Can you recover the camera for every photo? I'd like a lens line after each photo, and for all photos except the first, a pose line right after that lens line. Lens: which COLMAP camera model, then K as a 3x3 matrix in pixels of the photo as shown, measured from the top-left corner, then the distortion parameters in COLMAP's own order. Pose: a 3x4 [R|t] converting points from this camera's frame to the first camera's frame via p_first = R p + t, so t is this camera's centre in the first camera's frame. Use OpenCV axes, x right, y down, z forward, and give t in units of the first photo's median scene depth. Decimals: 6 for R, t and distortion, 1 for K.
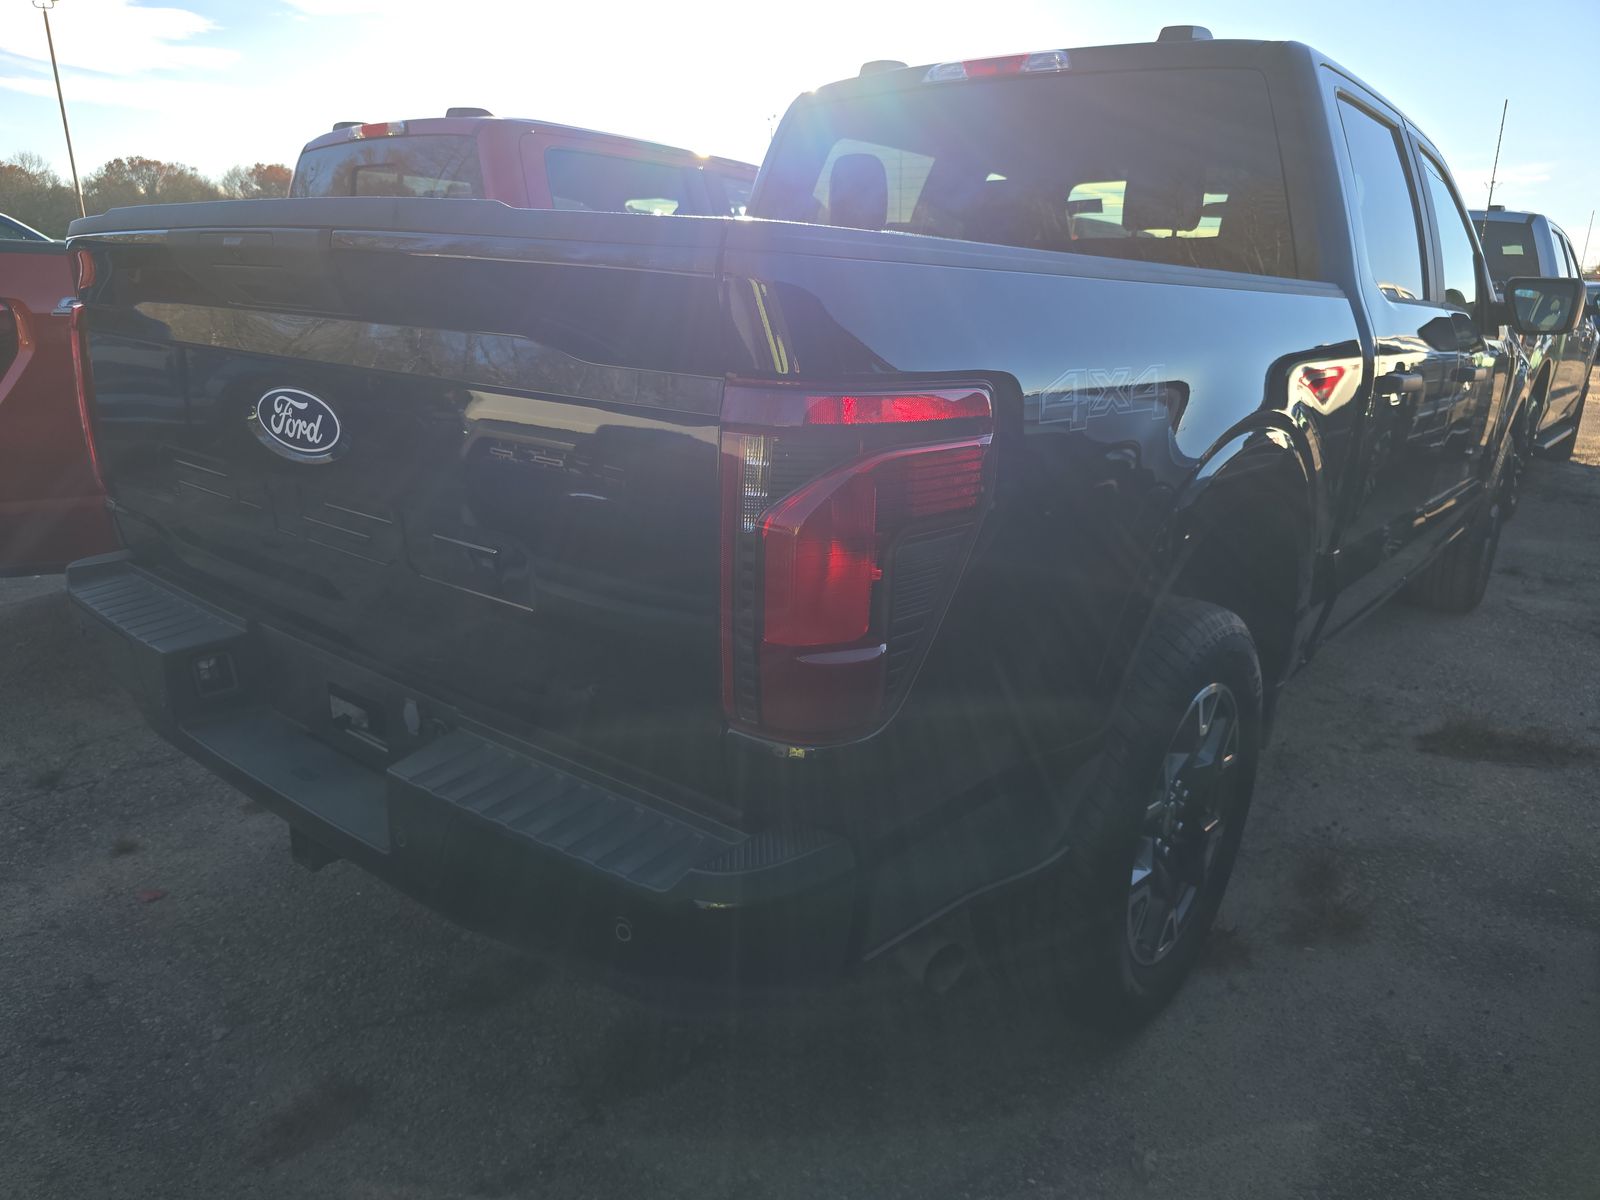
lens RADIAL K [[1098.1, 0, 804.4], [0, 1098.1, 598.3], [0, 0, 1]] dist [0.011261, 0.003066]
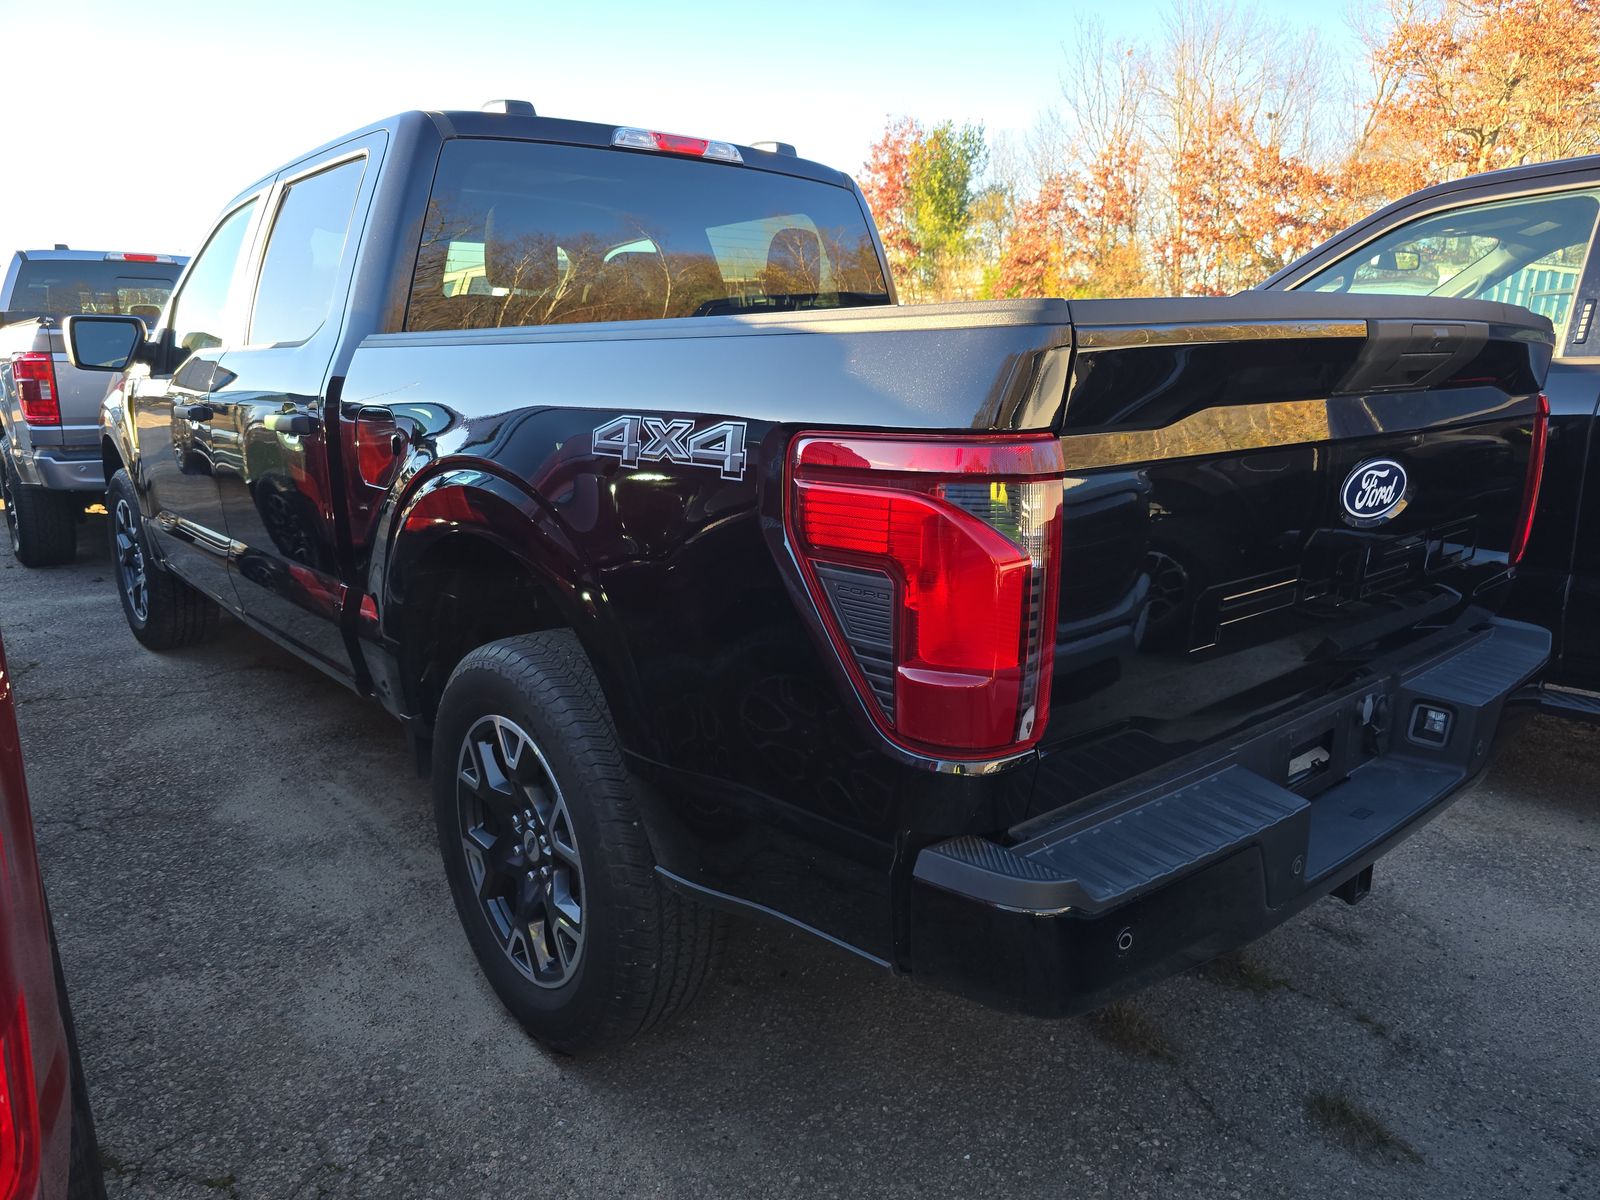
lens RADIAL K [[1098.1, 0, 804.1], [0, 1098.1, 601.1], [0, 0, 1]] dist [0.011261, 0.003066]
pose [[0.178914, -0.250340, 0.951483, -1.651661], [0.272136, 0.941948, 0.196660, -0.430490], [-0.945480, 0.223748, 0.236655, 1.298216]]
